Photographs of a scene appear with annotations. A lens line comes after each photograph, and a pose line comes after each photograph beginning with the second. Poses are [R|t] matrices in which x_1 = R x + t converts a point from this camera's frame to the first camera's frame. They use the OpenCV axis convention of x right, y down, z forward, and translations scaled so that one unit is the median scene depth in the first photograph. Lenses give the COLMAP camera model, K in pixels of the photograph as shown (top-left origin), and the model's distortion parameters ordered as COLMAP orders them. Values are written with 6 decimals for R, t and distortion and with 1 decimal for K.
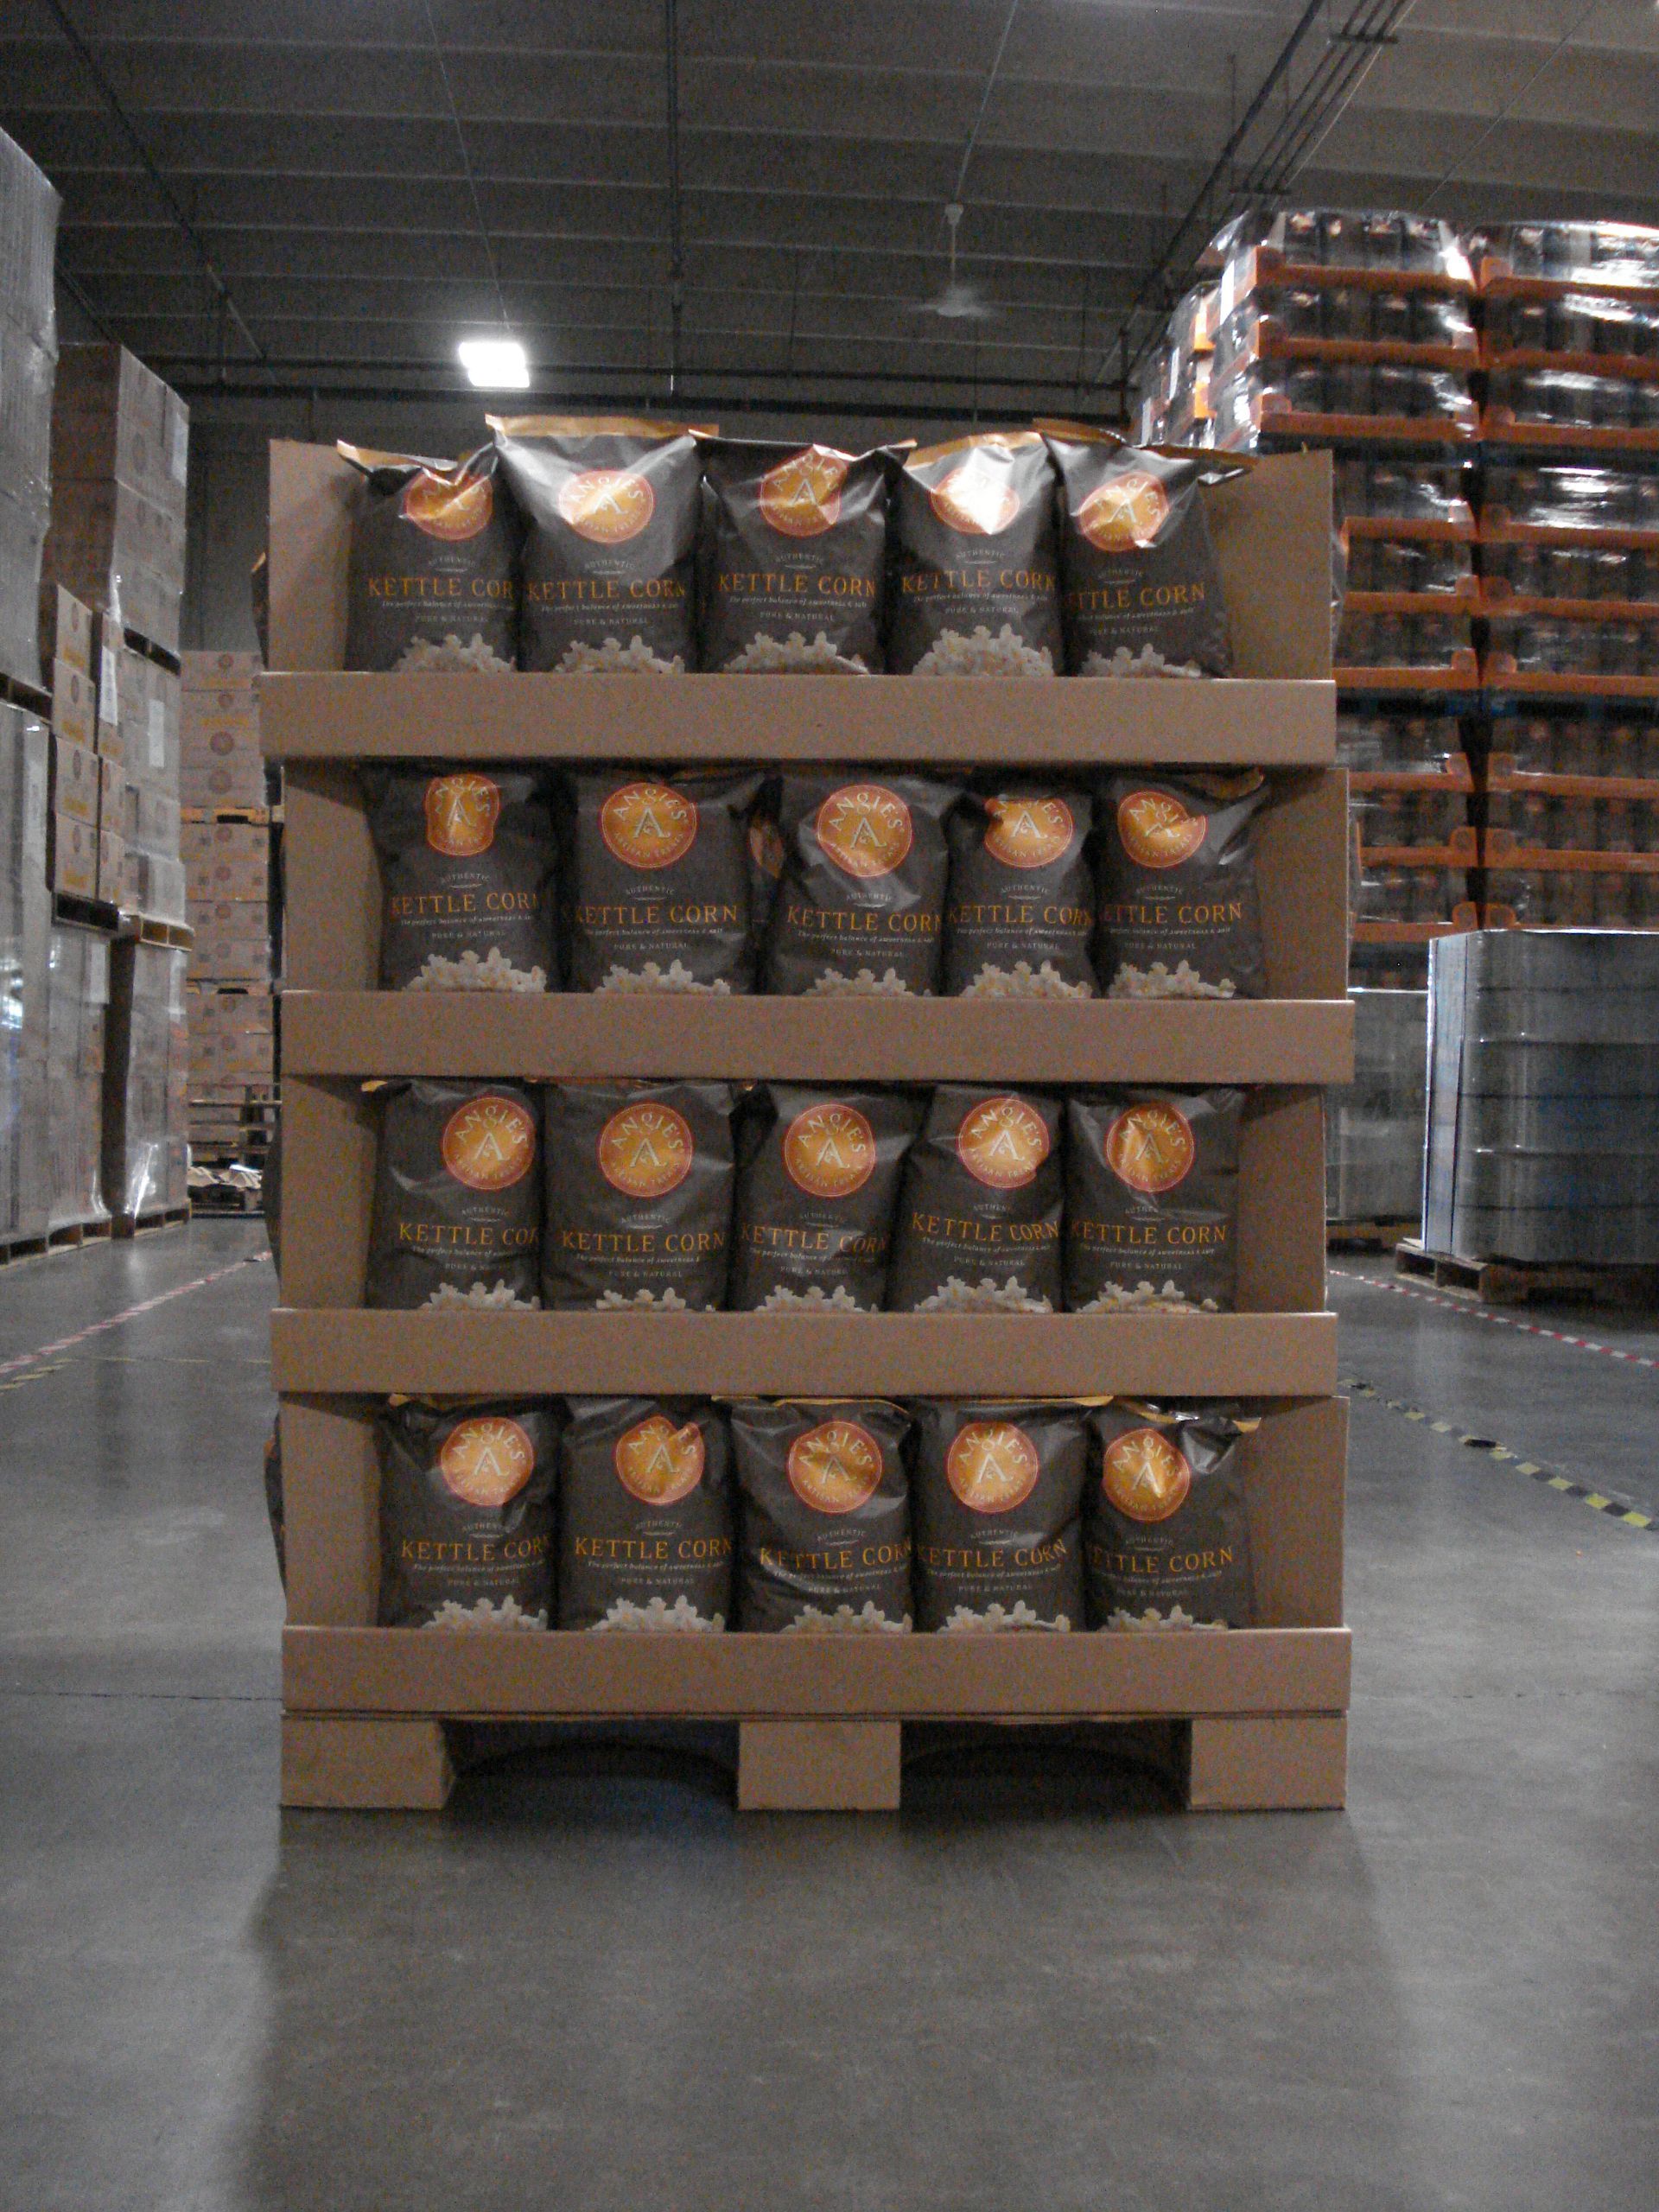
lens RADIAL K [[2448.0, 0, 835.6], [0, 2448.0, 1103.0], [0, 0, 1]] dist [-0.043341, 0.000000]
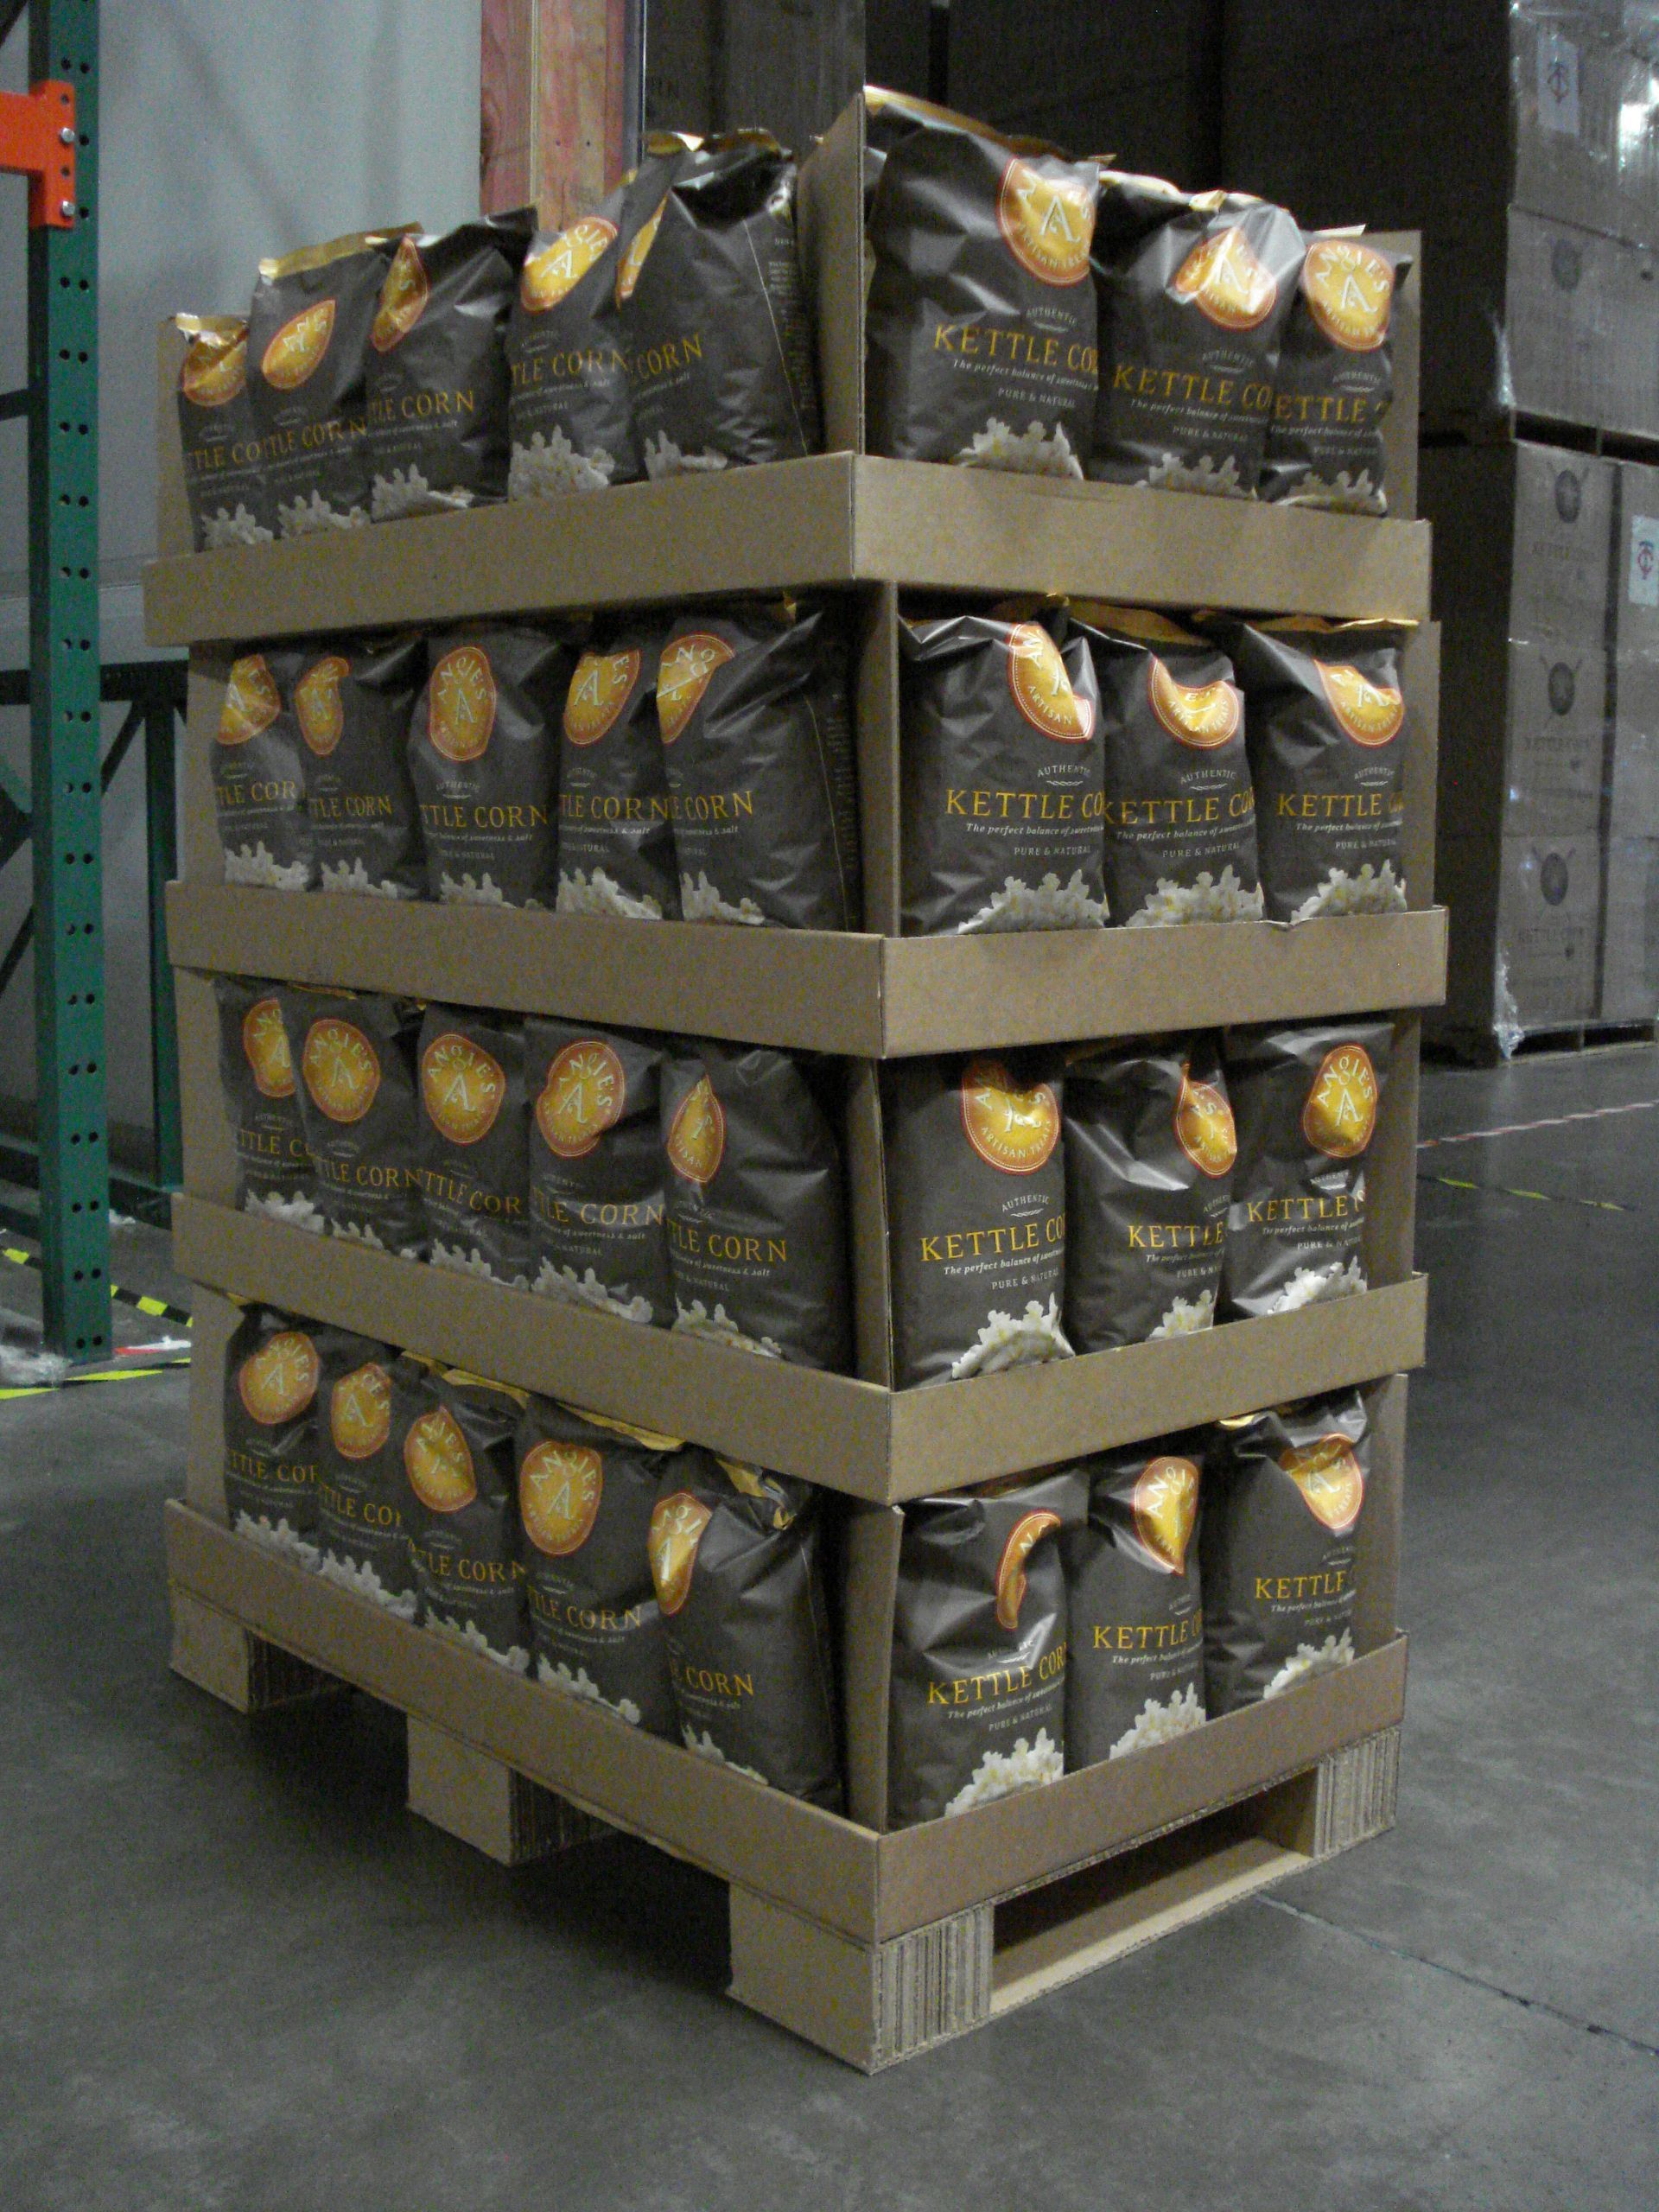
lens RADIAL K [[2448.0, 0, 832.9], [0, 2448.0, 1107.4], [0, 0, 1]] dist [-0.043341, 0.000000]
pose [[0.641623, 0.096792, -0.760888, 0.720149], [-0.023788, 0.994040, 0.106392, -0.066389], [0.766651, -0.050164, 0.640101, 0.559756]]
